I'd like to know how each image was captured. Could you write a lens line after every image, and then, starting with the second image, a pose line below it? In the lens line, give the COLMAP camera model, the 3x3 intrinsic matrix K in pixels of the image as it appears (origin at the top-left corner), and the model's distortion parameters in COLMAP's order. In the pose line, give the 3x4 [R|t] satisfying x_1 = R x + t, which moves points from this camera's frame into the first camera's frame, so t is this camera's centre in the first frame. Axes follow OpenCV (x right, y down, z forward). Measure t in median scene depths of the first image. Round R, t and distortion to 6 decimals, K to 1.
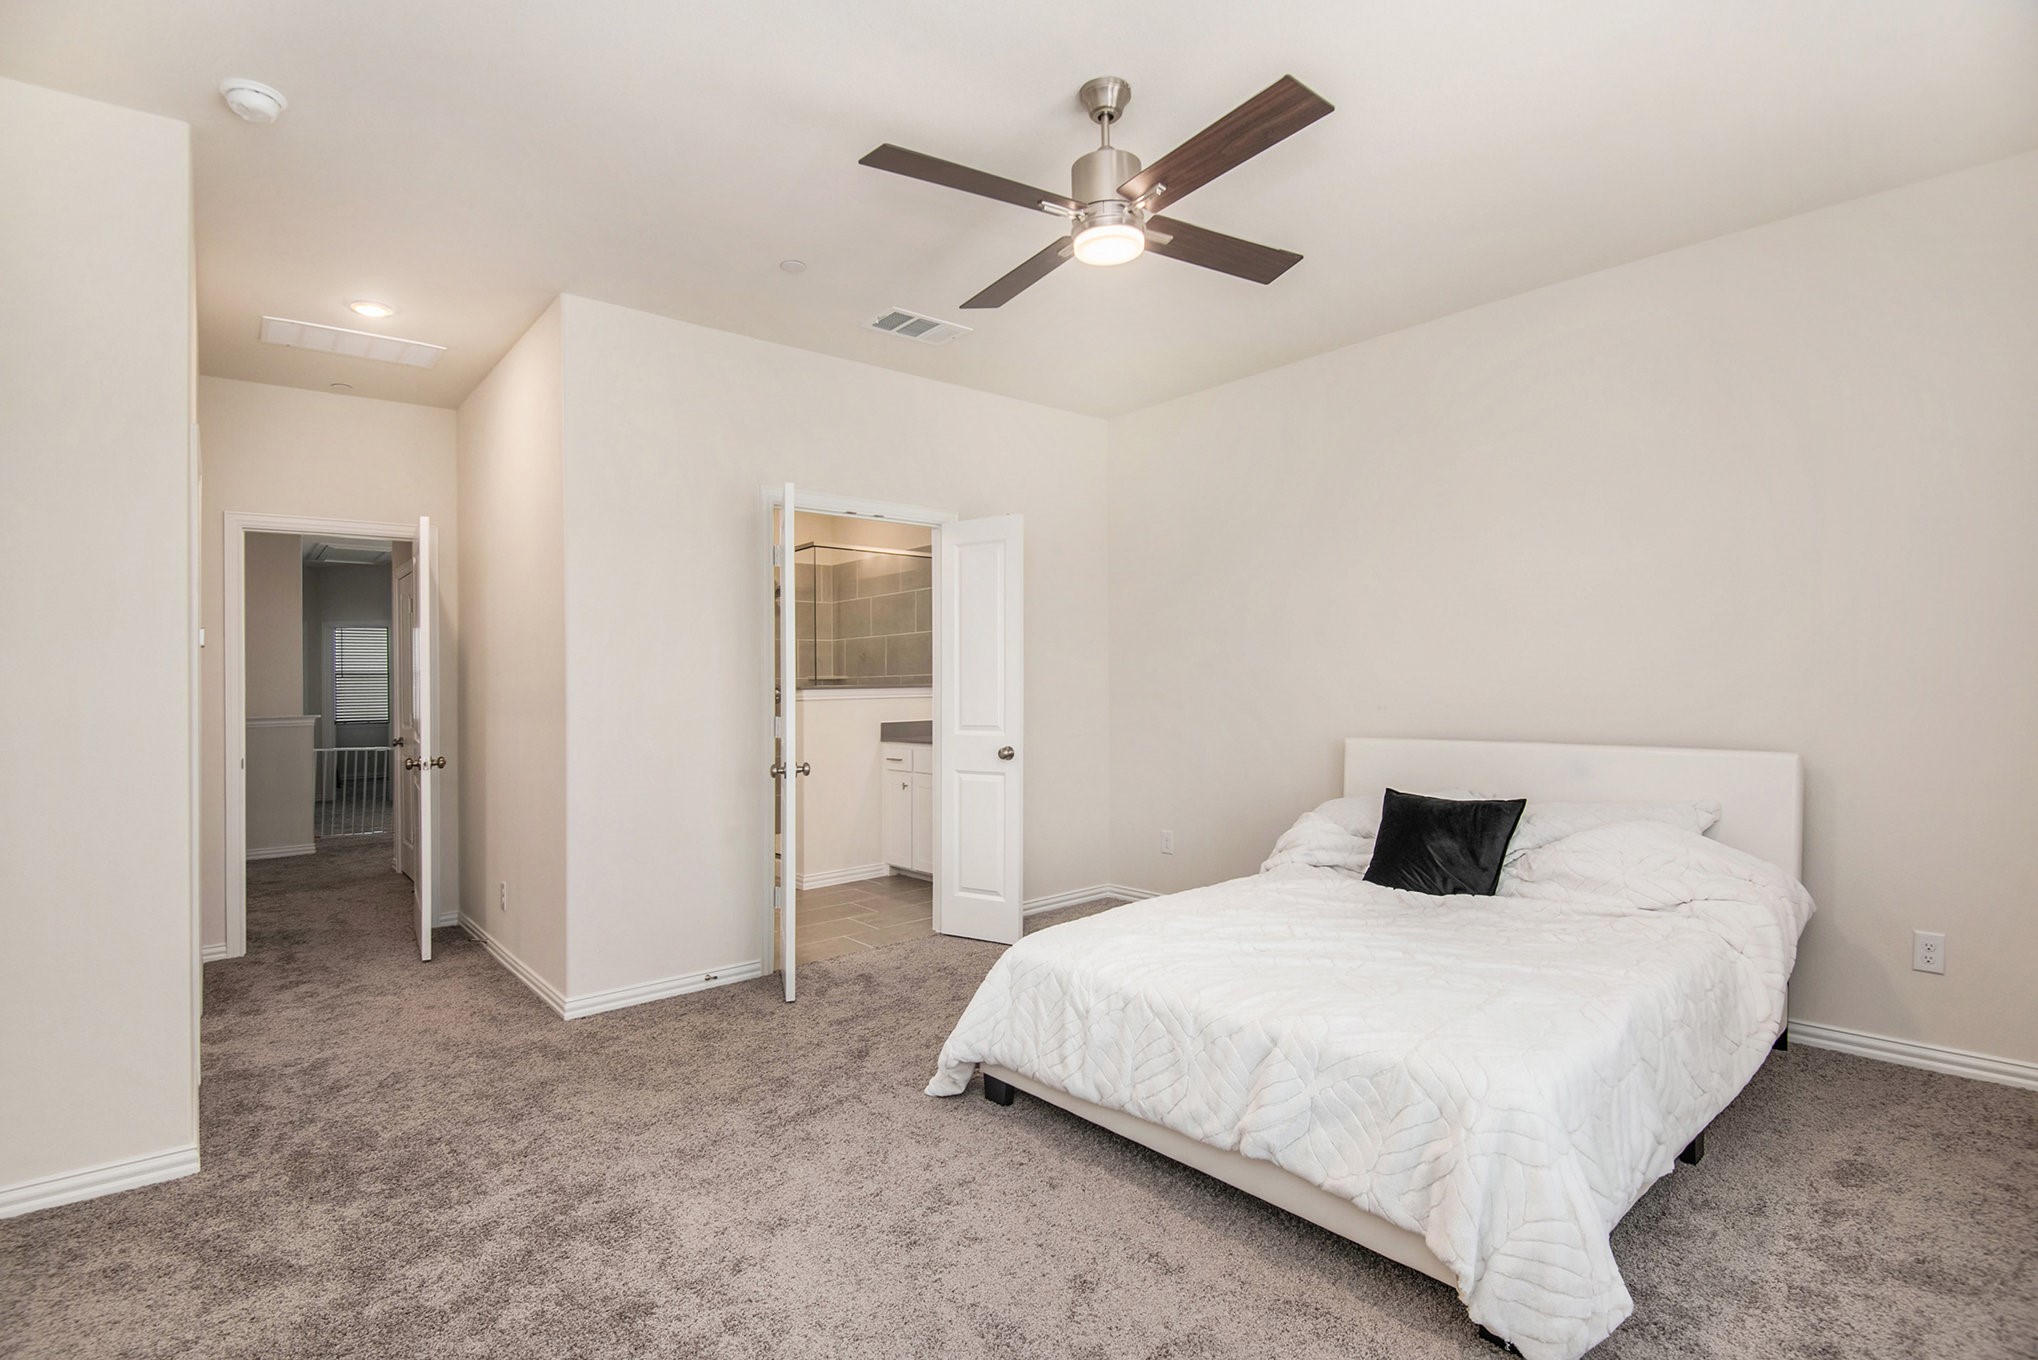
lens RADIAL K [[959.6, 0, 1019.0], [0, 959.6, 680.0], [0, 0, 1]] dist [0.031154, -0.034348]
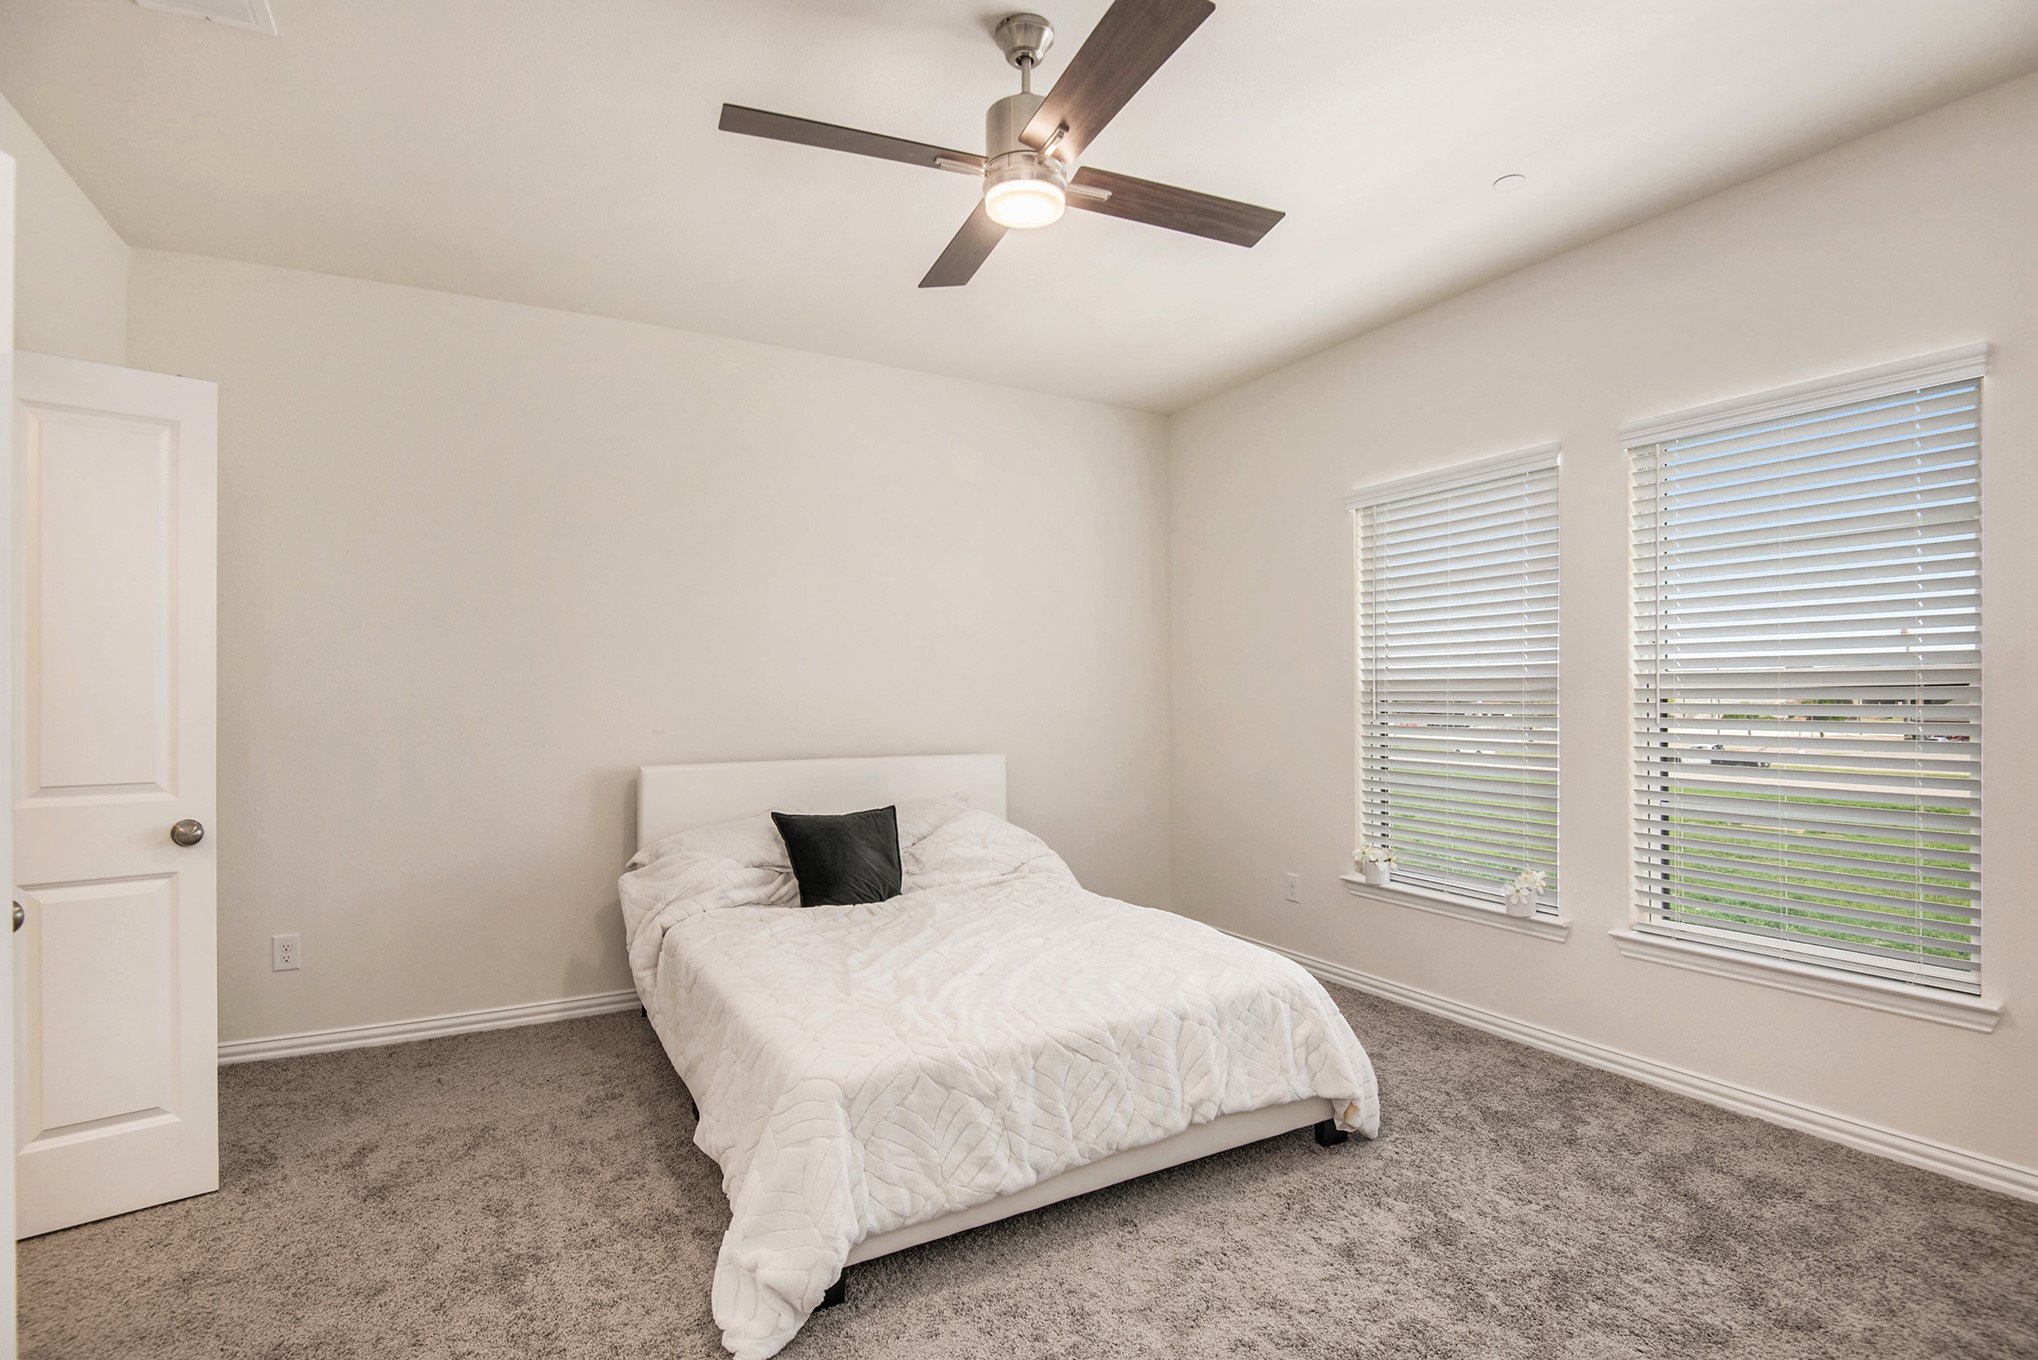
lens RADIAL K [[954.0, 0, 1054.4], [0, 954.0, 687.2], [0, 0, 1]] dist [-0.000627, -0.019795]
pose [[0.210355, 0.023195, 0.977350, -0.733289], [-0.003504, 0.999730, -0.022971, 0.012748], [-0.977619, 0.001407, 0.210380, 0.774379]]
